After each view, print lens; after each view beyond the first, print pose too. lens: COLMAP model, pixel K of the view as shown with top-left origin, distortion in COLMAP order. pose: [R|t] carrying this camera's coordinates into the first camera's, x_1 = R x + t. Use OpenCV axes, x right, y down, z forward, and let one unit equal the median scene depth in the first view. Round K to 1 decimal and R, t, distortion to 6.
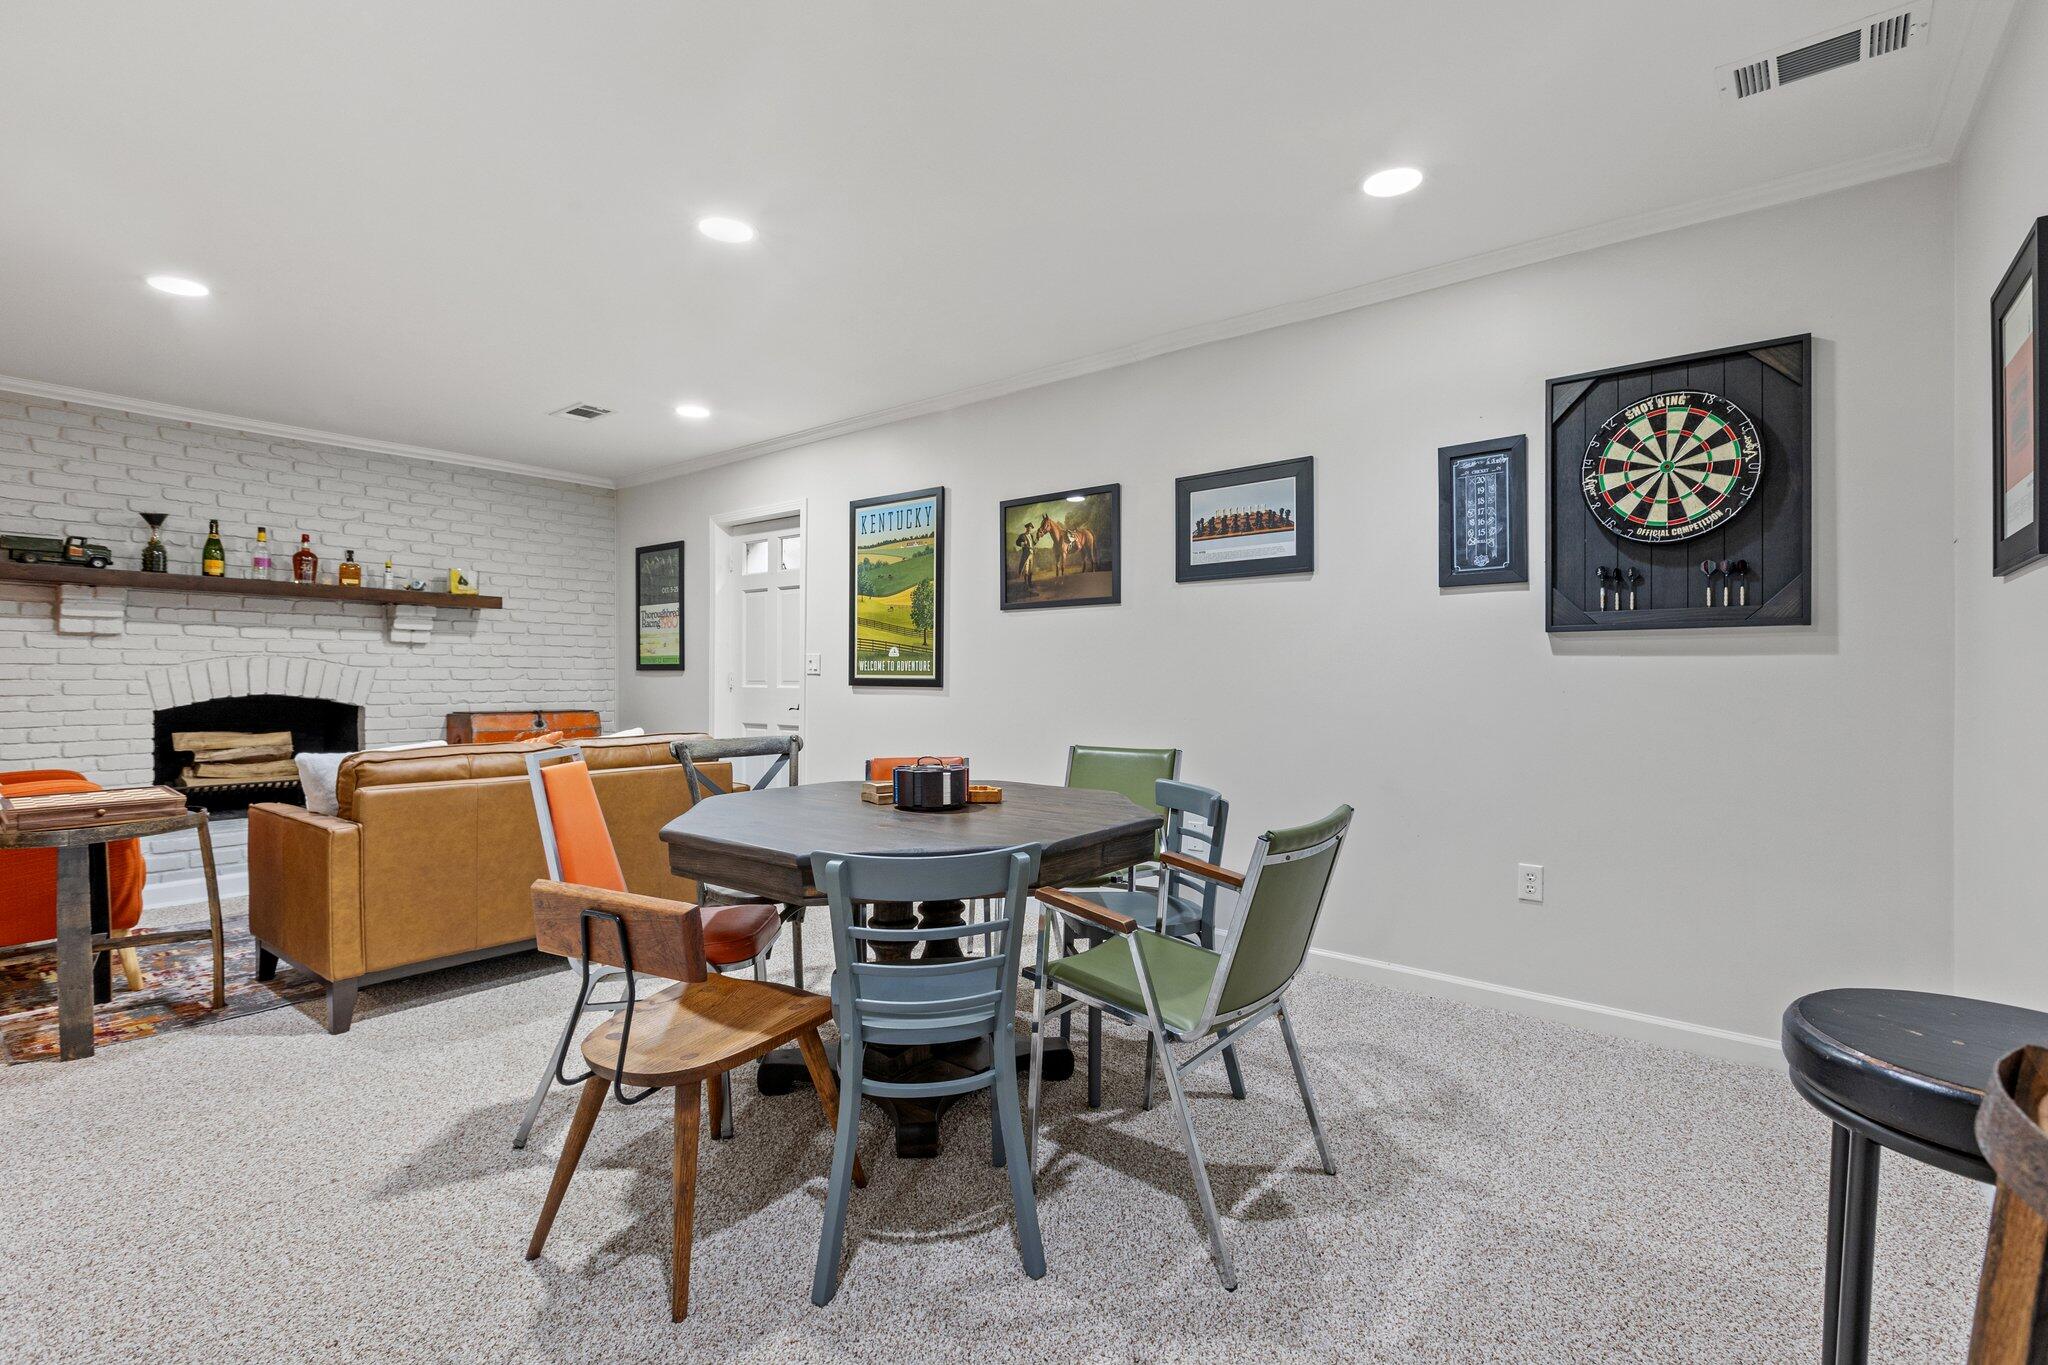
lens RADIAL K [[921.4, 0, 1024.0], [0, 921.4, 682.5], [0, 0, 1]] dist [0.004103, 0.000072]
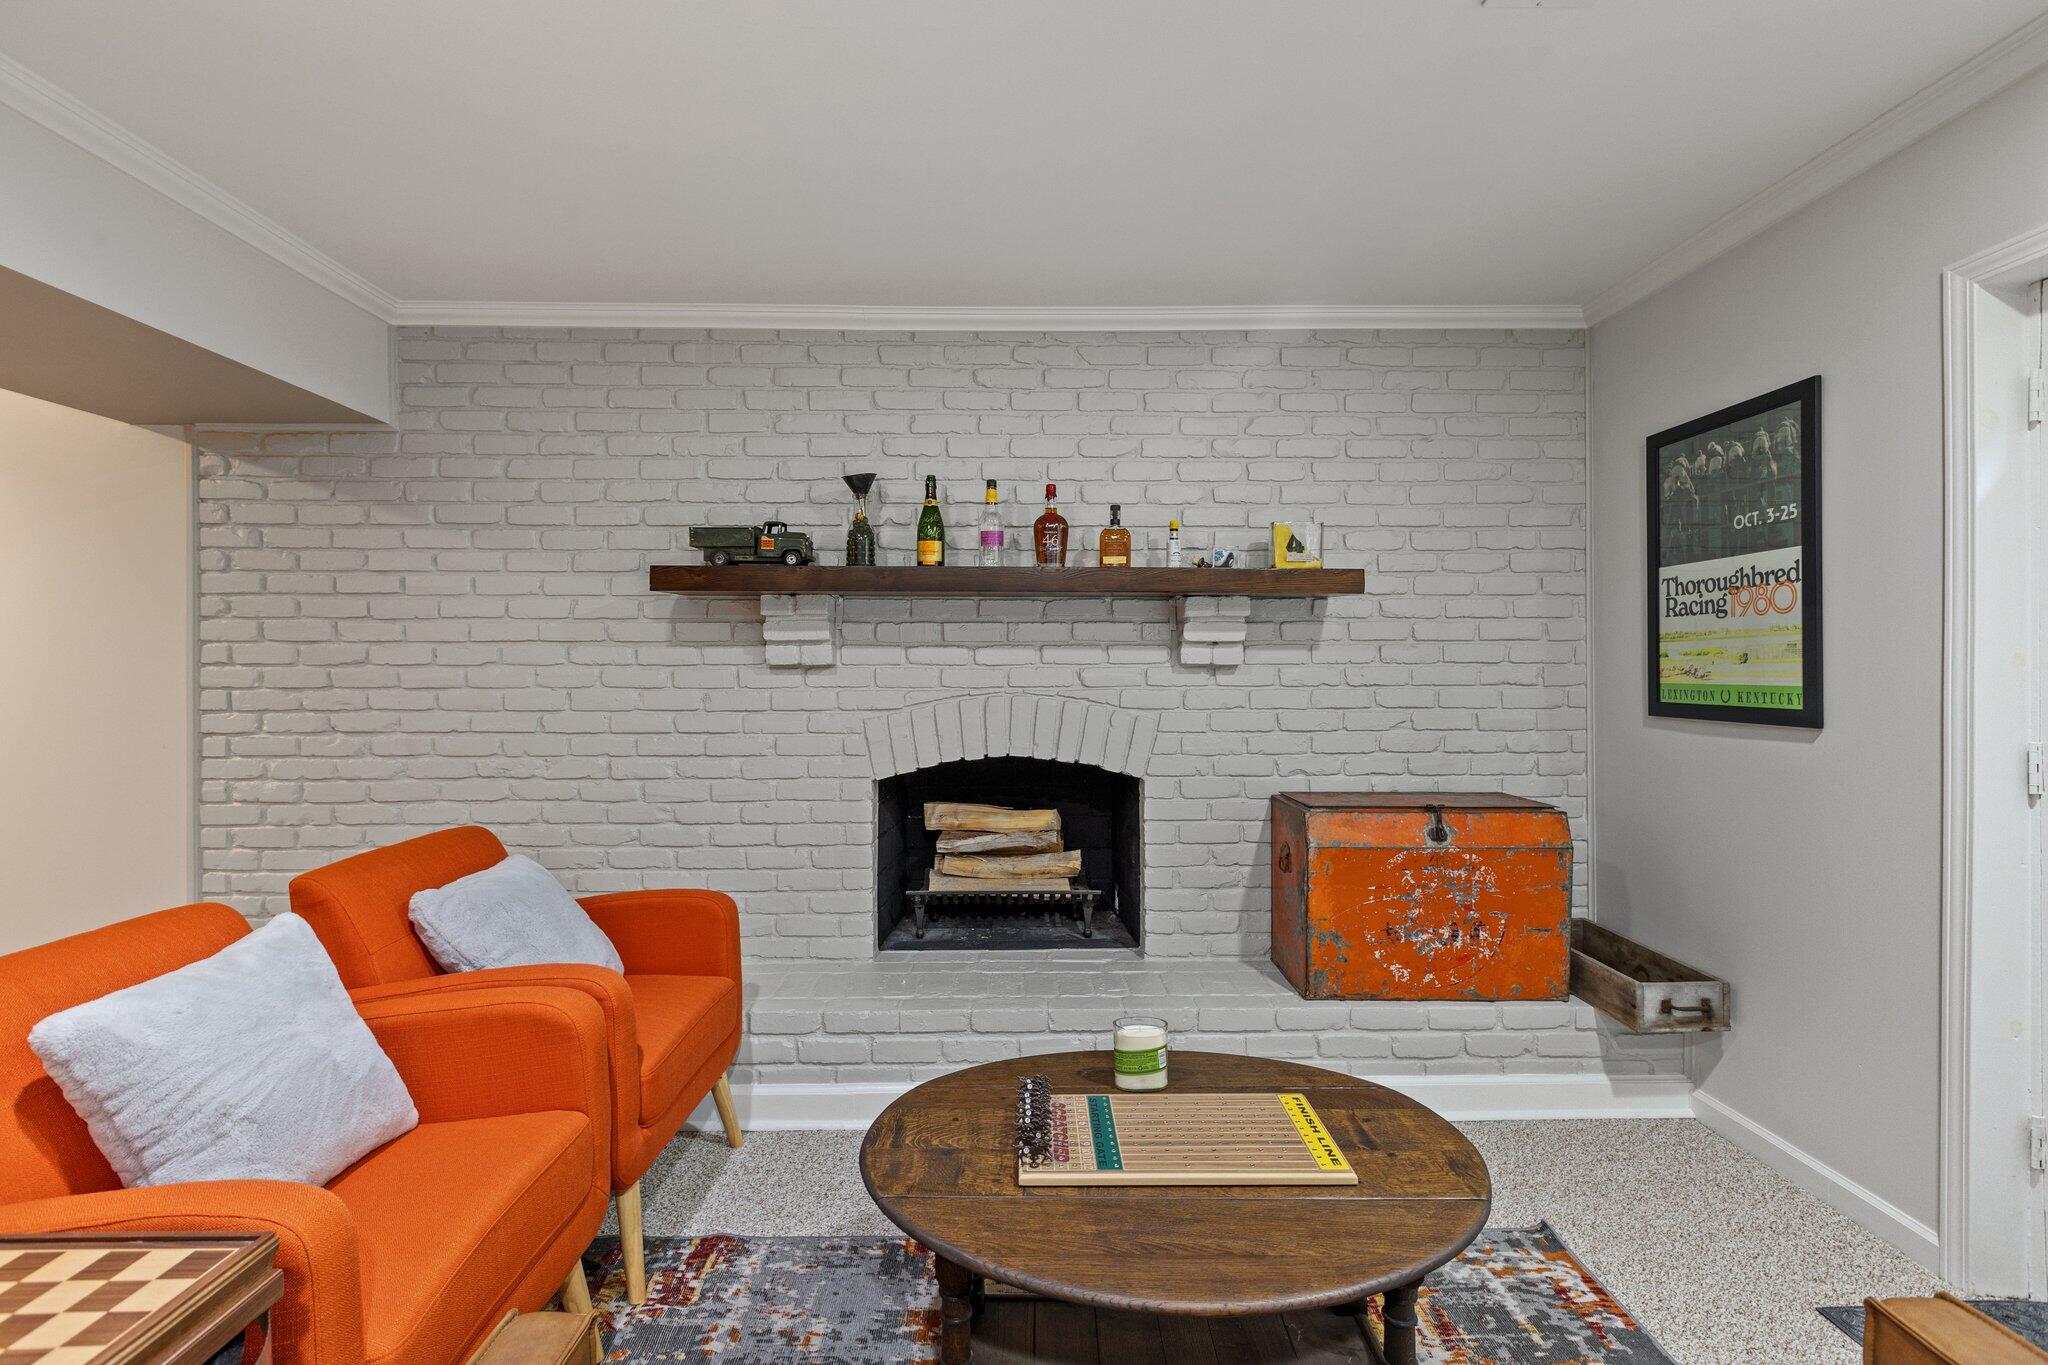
lens RADIAL K [[921.0, 0, 1028.6], [0, 921.0, 670.9], [0, 0, 1]] dist [0.000345, 0.000193]
pose [[0.642847, -0.004858, -0.765979, -0.325194], [0.000200, 0.999981, -0.006174, -0.037573], [0.765995, 0.003816, 0.642836, 0.583427]]
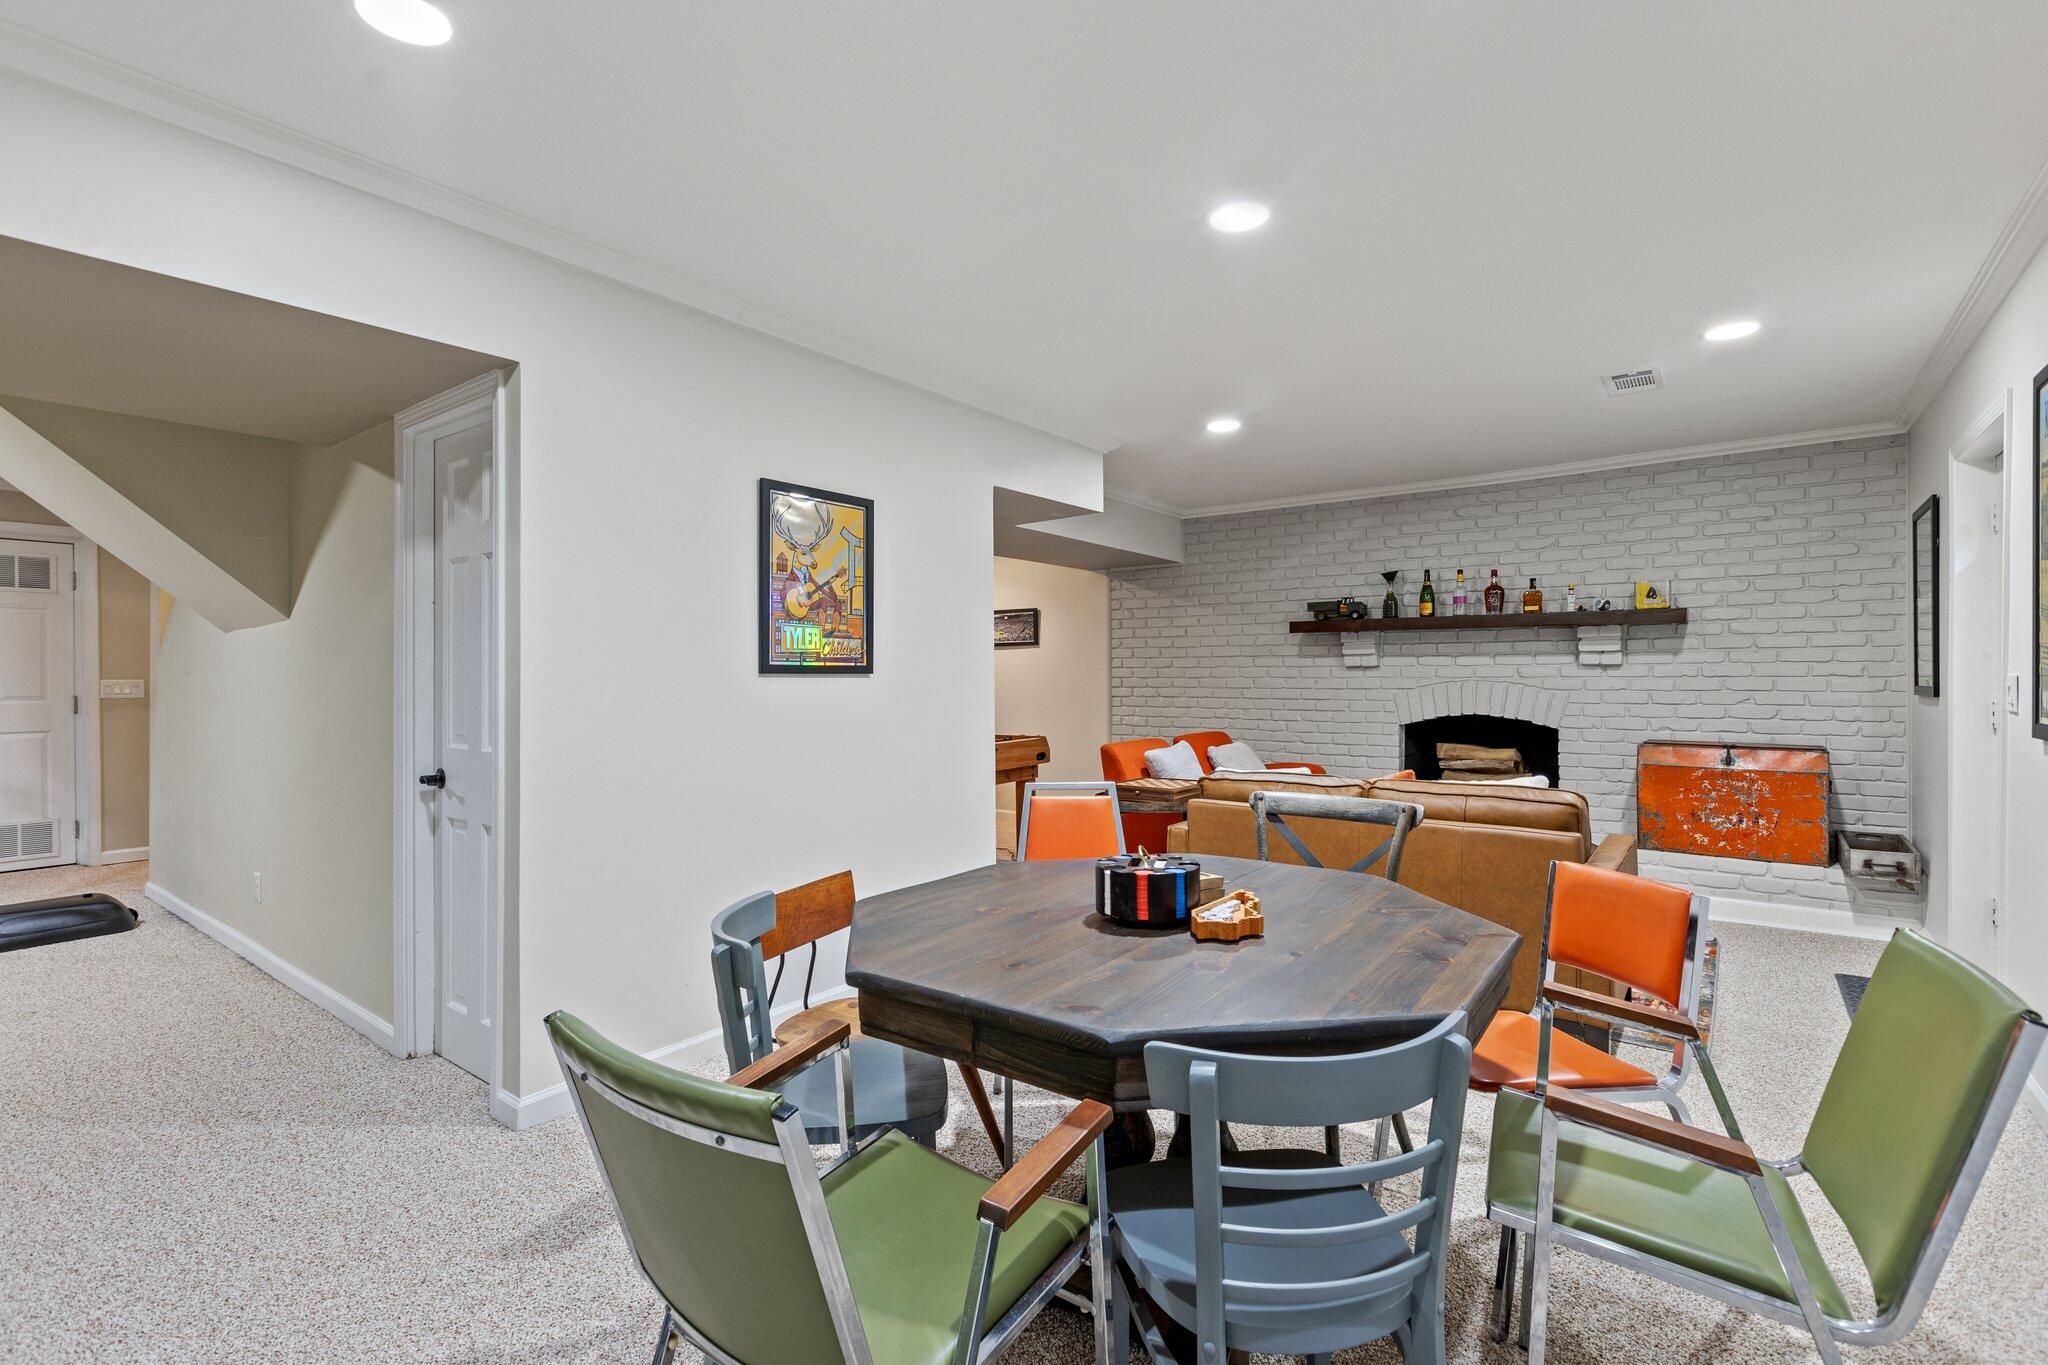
lens RADIAL K [[921.4, 0, 1024.0], [0, 921.4, 682.5], [0, 0, 1]] dist [0.004103, 0.000072]
pose [[0.025126, -0.000171, -0.999684, 0.284725], [-0.005194, 0.999986, -0.000302, -0.021915], [0.999671, 0.005200, 0.025125, 0.392358]]
